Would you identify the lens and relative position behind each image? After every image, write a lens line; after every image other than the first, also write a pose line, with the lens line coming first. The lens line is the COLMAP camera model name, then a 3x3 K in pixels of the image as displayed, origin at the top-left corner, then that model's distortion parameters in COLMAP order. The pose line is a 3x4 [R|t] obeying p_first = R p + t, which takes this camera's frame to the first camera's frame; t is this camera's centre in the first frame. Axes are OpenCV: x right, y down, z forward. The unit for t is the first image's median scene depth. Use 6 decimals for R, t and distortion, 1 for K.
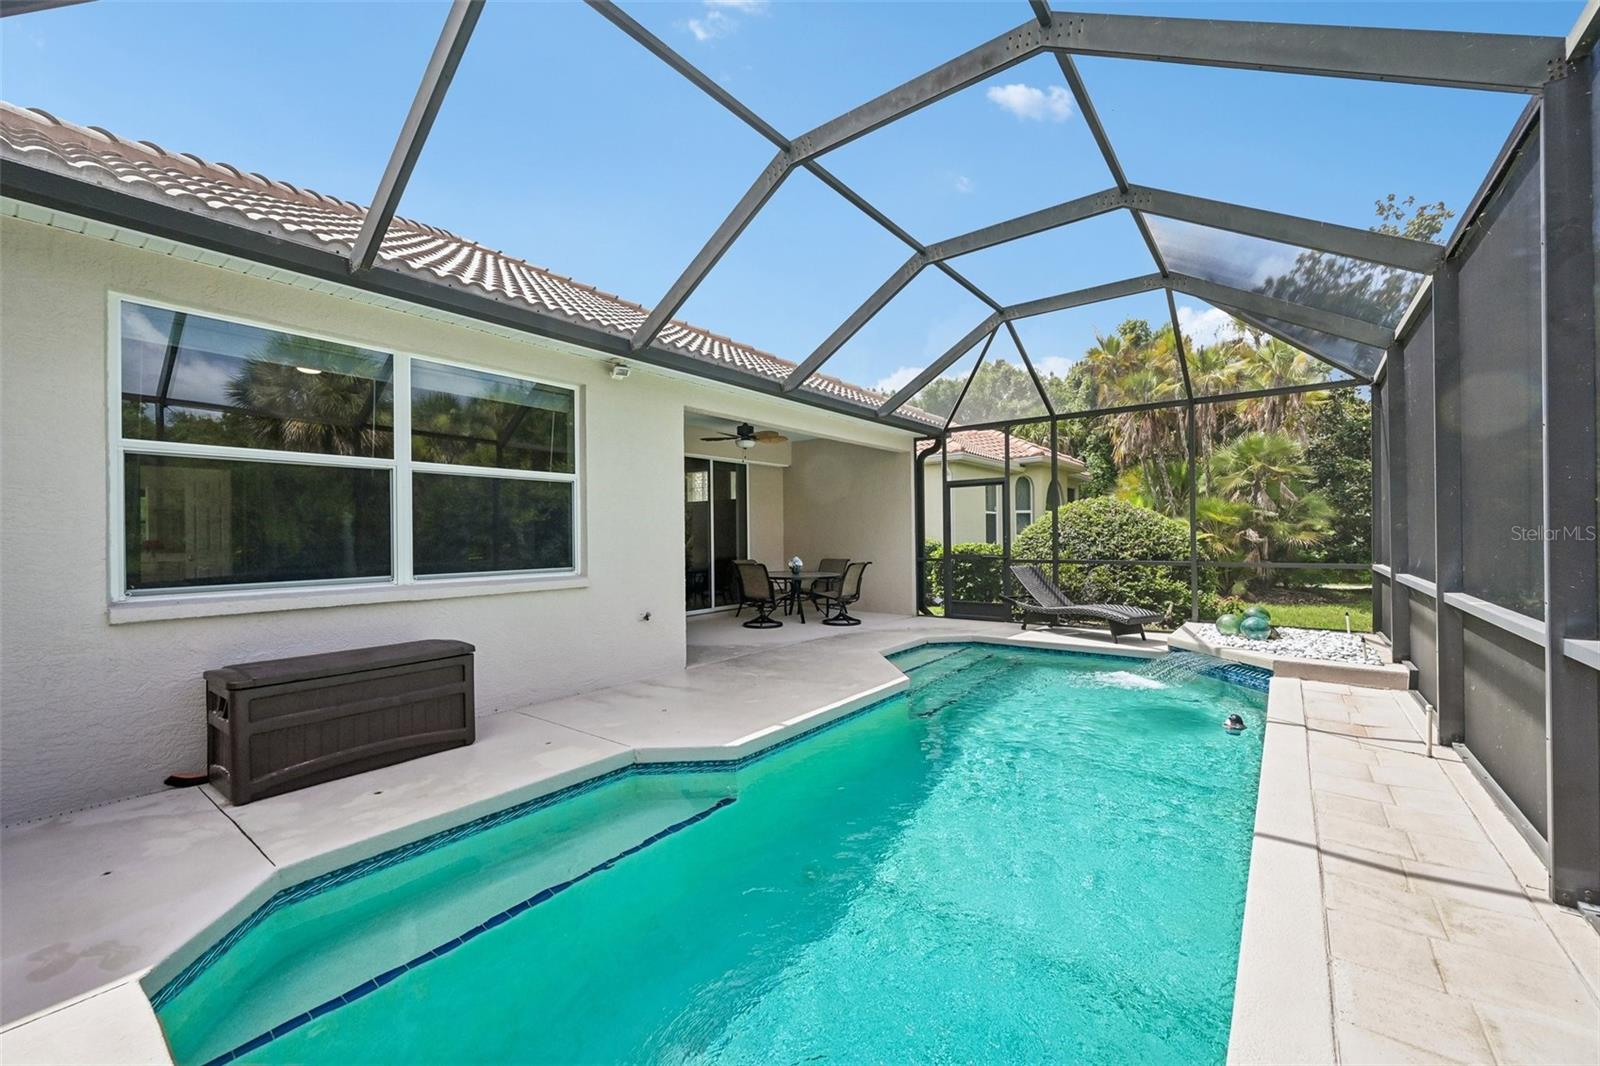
lens RADIAL K [[627.6, 0, 805.9], [0, 627.6, 539.3], [0, 0, 1]] dist [-0.000863, 0.000137]
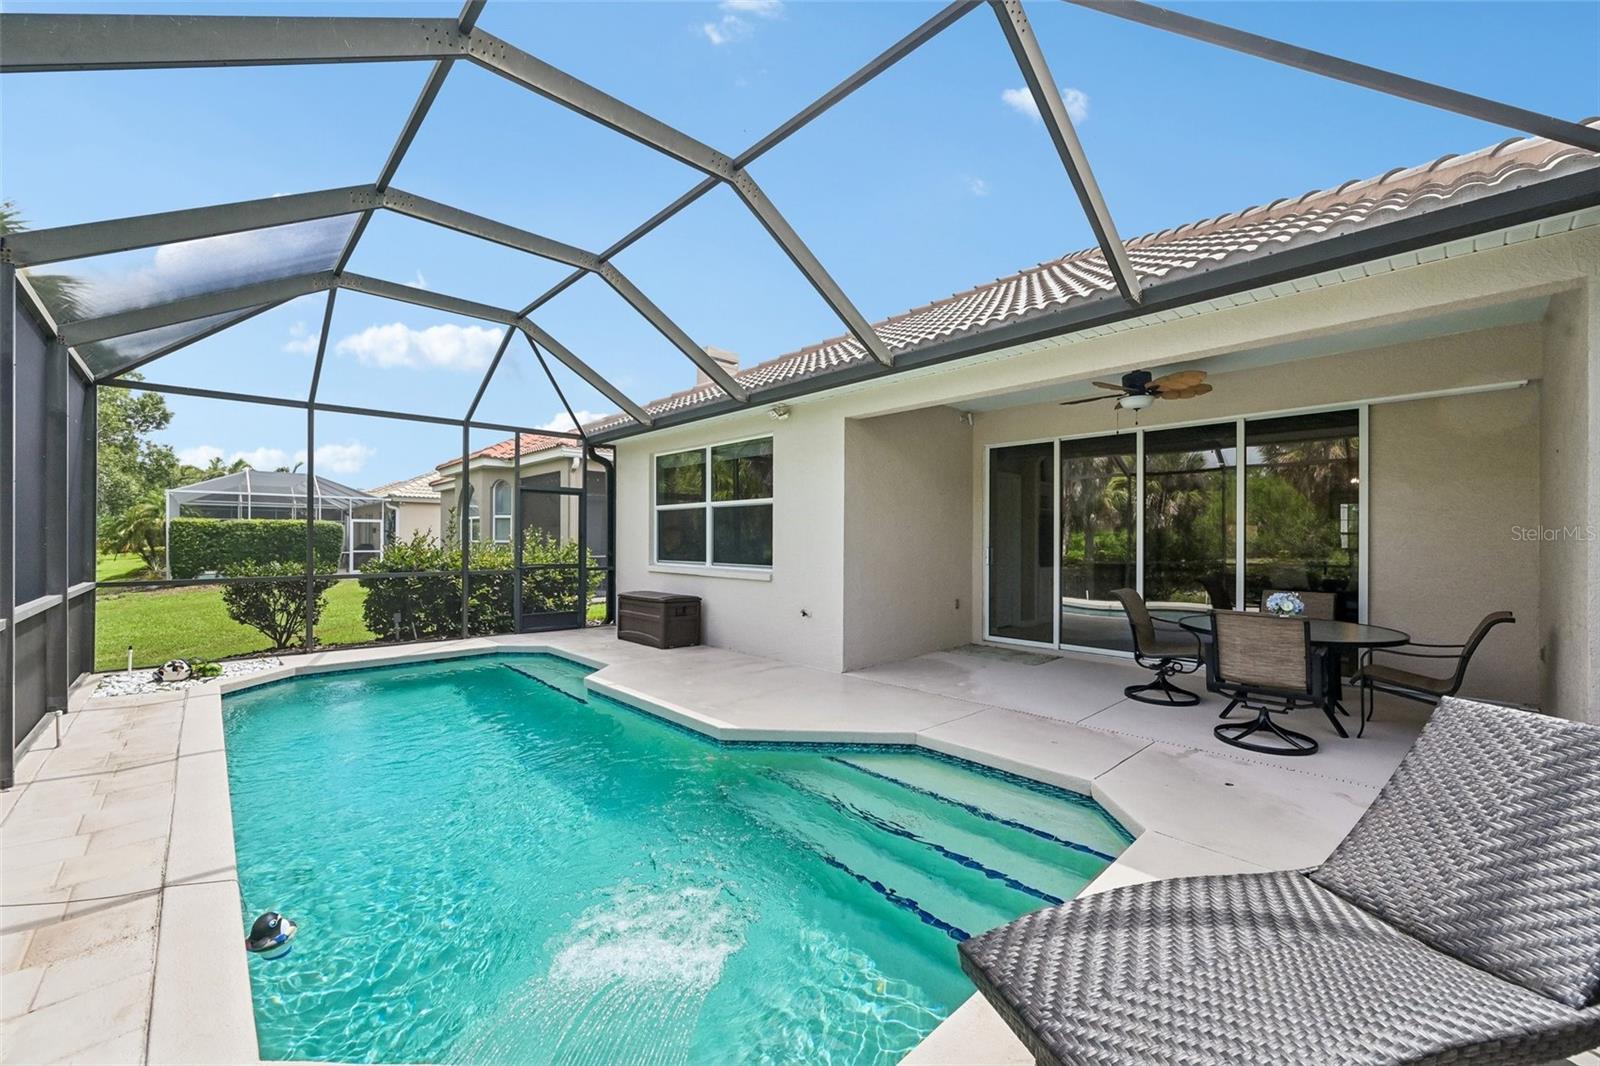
lens RADIAL K [[627.6, 0, 805.9], [0, 627.6, 539.3], [0, 0, 1]] dist [-0.000863, 0.000137]
pose [[-0.154288, 0.004118, -0.988017, 0.945362], [-0.013033, 0.999896, 0.006203, -0.021980], [0.987940, 0.013834, -0.154219, 1.251566]]
